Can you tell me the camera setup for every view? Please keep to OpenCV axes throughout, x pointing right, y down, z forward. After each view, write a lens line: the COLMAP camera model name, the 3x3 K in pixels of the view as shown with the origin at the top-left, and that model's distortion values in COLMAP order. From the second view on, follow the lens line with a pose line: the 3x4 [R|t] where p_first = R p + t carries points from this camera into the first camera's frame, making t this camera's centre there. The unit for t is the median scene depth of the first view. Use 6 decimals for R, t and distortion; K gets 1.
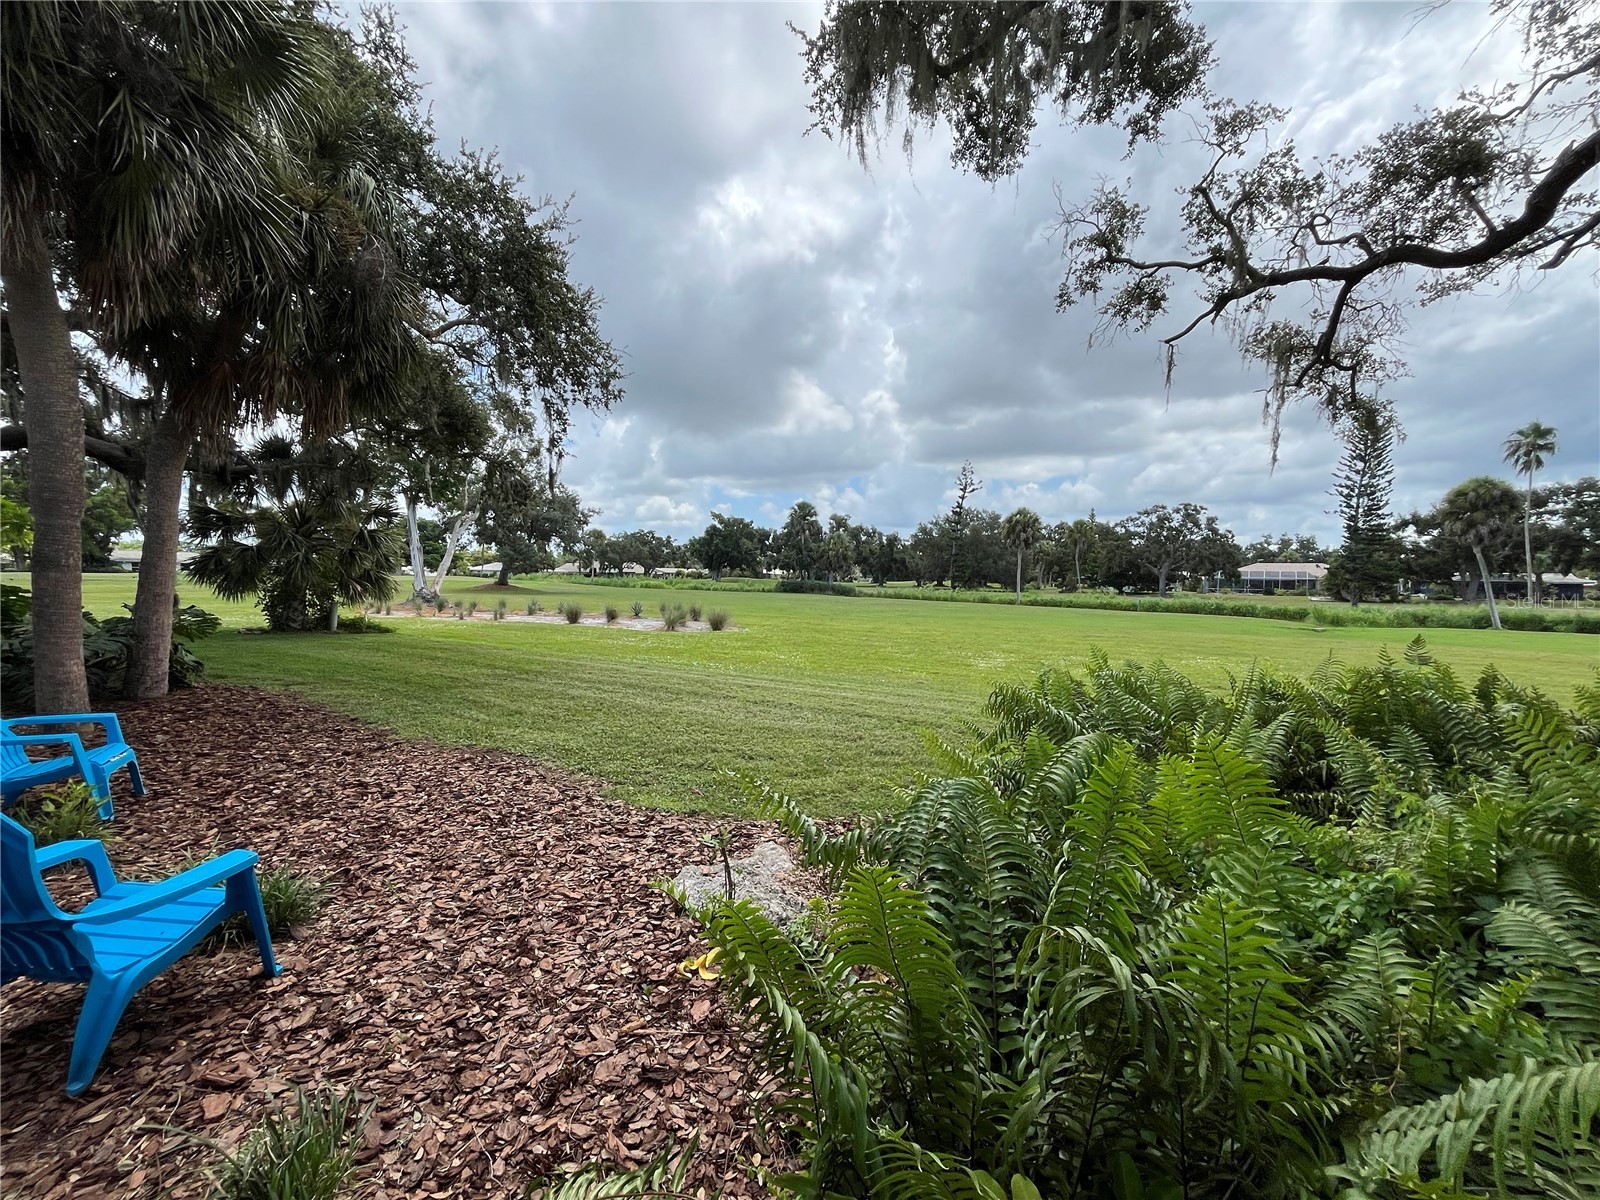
lens RADIAL K [[694.8, 0, 798.5], [0, 694.8, 601.8], [0, 0, 1]] dist [-0.005543, 0.001001]
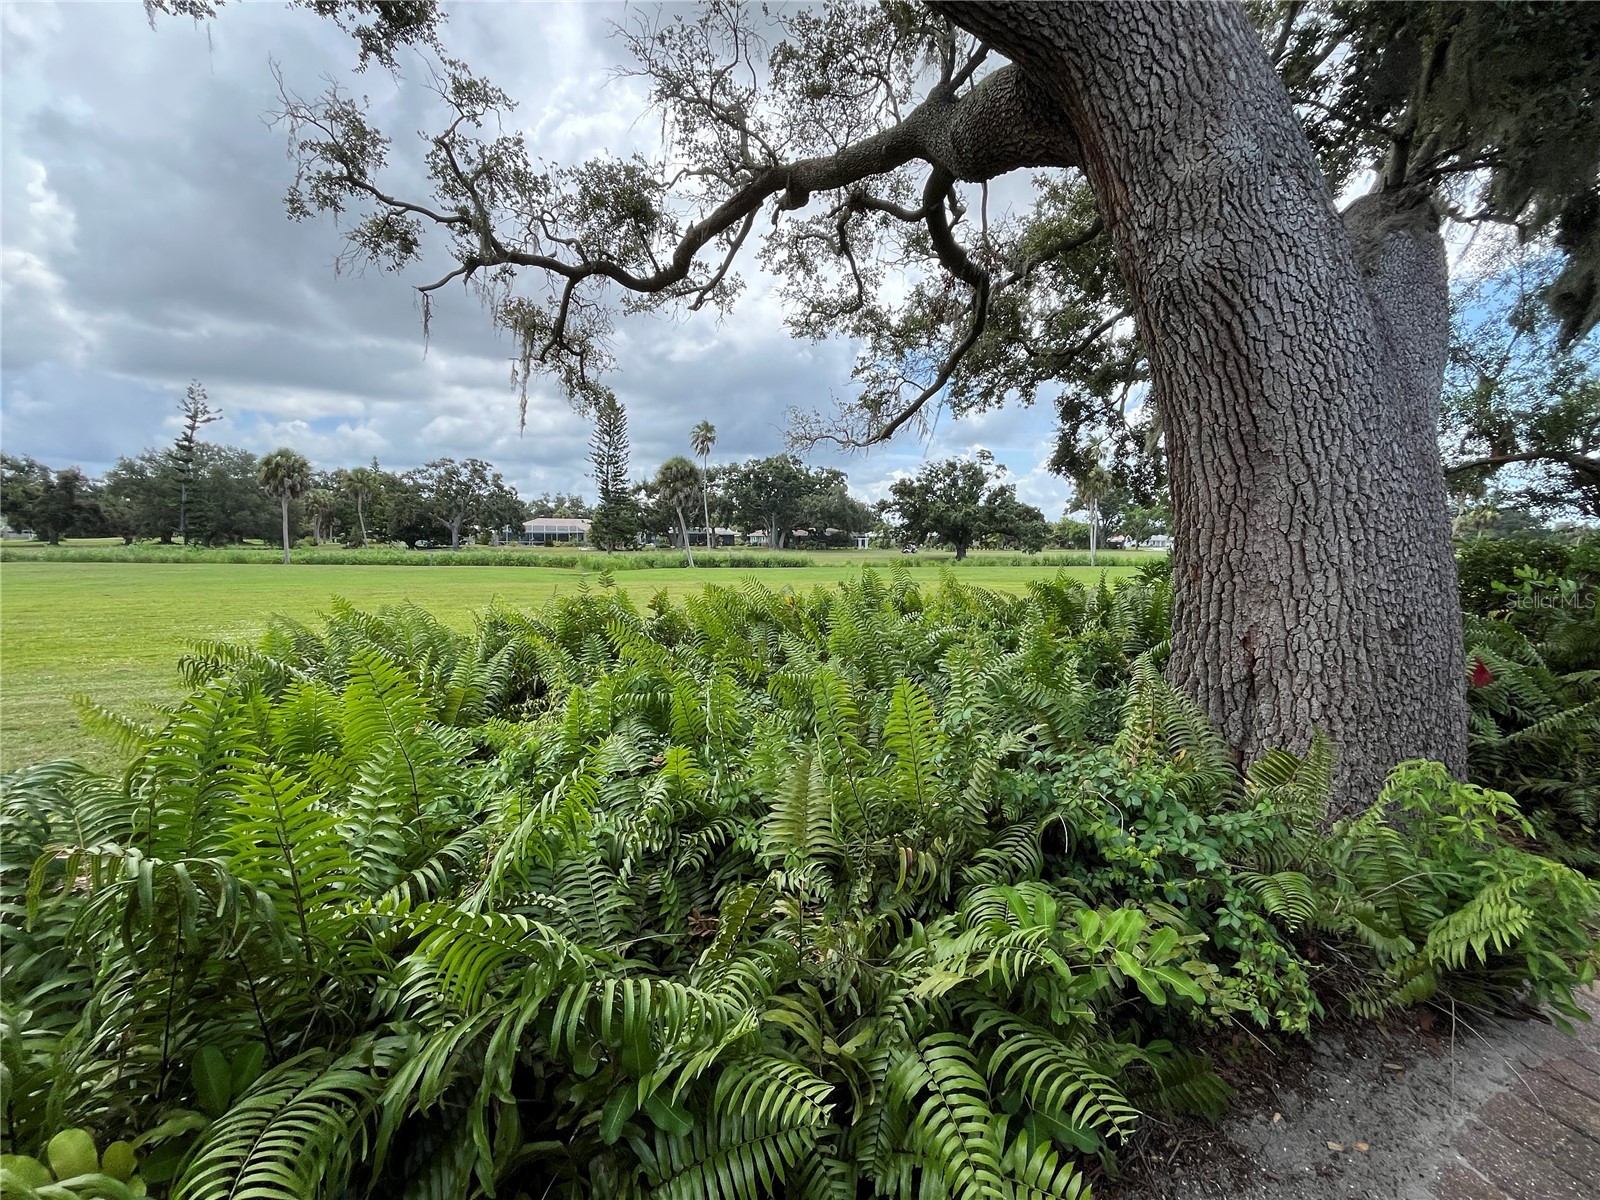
lens RADIAL K [[694.8, 0, 798.5], [0, 694.8, 601.8], [0, 0, 1]] dist [-0.005543, 0.001001]
pose [[0.591609, -0.083413, 0.801898, 0.004584], [0.030530, 0.996238, 0.081104, 0.001248], [-0.805647, -0.023500, 0.591930, -0.007244]]
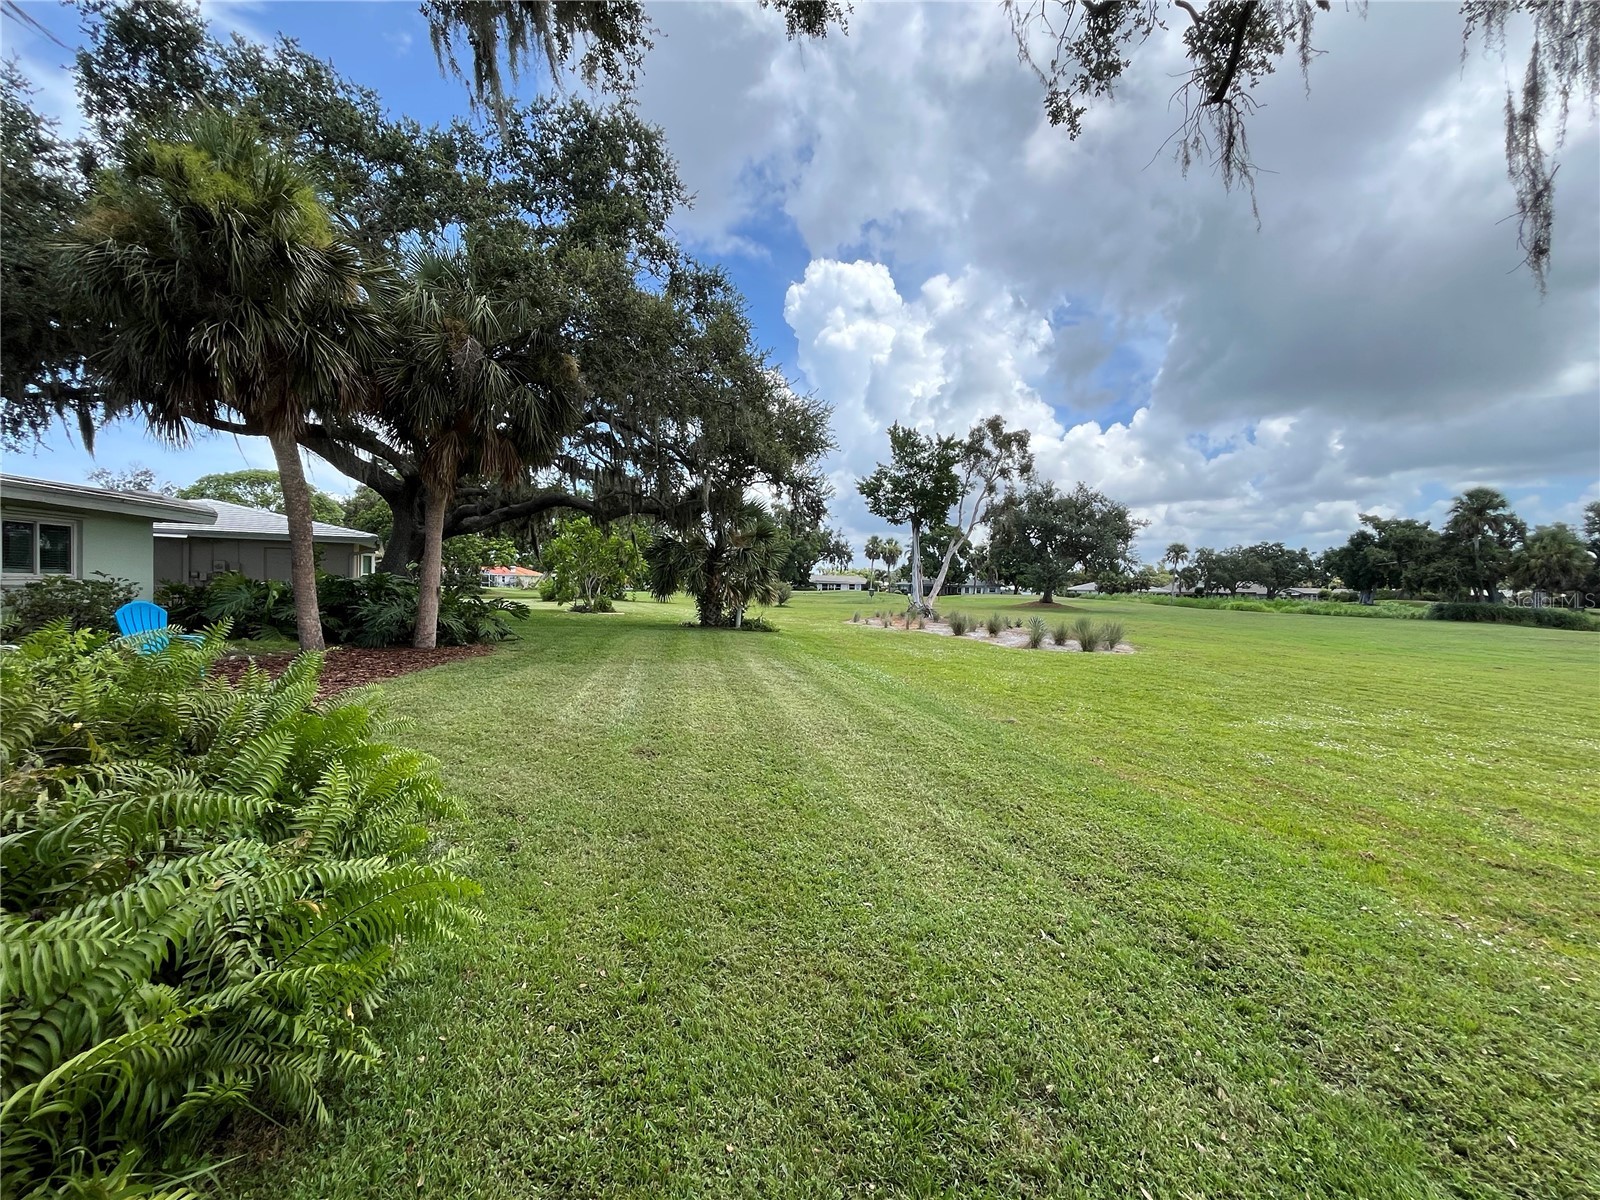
lens RADIAL K [[694.8, 0, 798.5], [0, 694.8, 601.8], [0, 0, 1]] dist [-0.005543, 0.001001]
pose [[0.655424, 0.013227, -0.755146, 0.170513], [-0.036495, 0.999233, -0.014173, 0.003251], [0.754379, 0.036848, 0.655404, 0.107255]]
